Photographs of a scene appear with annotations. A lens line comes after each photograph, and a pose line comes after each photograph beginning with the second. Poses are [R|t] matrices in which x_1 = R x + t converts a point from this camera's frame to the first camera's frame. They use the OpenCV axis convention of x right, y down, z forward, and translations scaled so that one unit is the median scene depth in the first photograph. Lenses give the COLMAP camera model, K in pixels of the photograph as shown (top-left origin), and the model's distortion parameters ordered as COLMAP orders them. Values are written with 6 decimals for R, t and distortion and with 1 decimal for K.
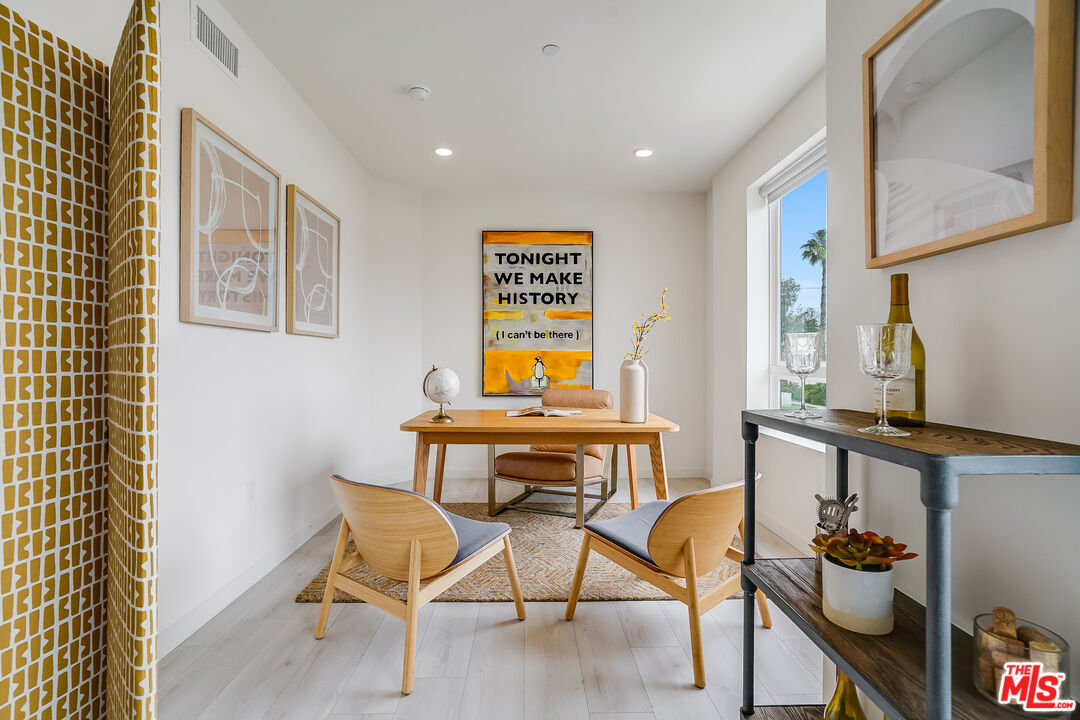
lens RADIAL K [[485.4, 0, 540.0], [0, 485.4, 360.0], [0, 0, 1]] dist [-0.000620, -0.000073]
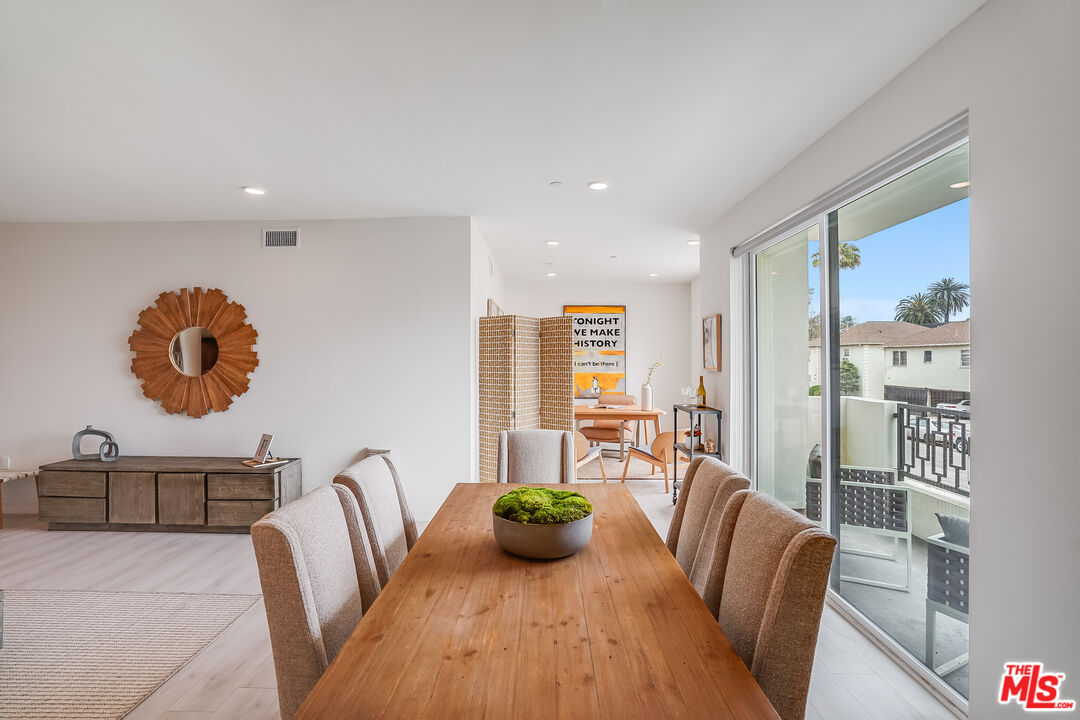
lens RADIAL K [[485.4, 0, 540.0], [0, 485.4, 360.0], [0, 0, 1]] dist [-0.000620, -0.000073]
pose [[0.999316, 0.002220, -0.036916, -0.139863], [-0.002068, 0.999989, 0.004164, -0.073331], [0.036925, -0.004085, 0.999310, -0.797461]]
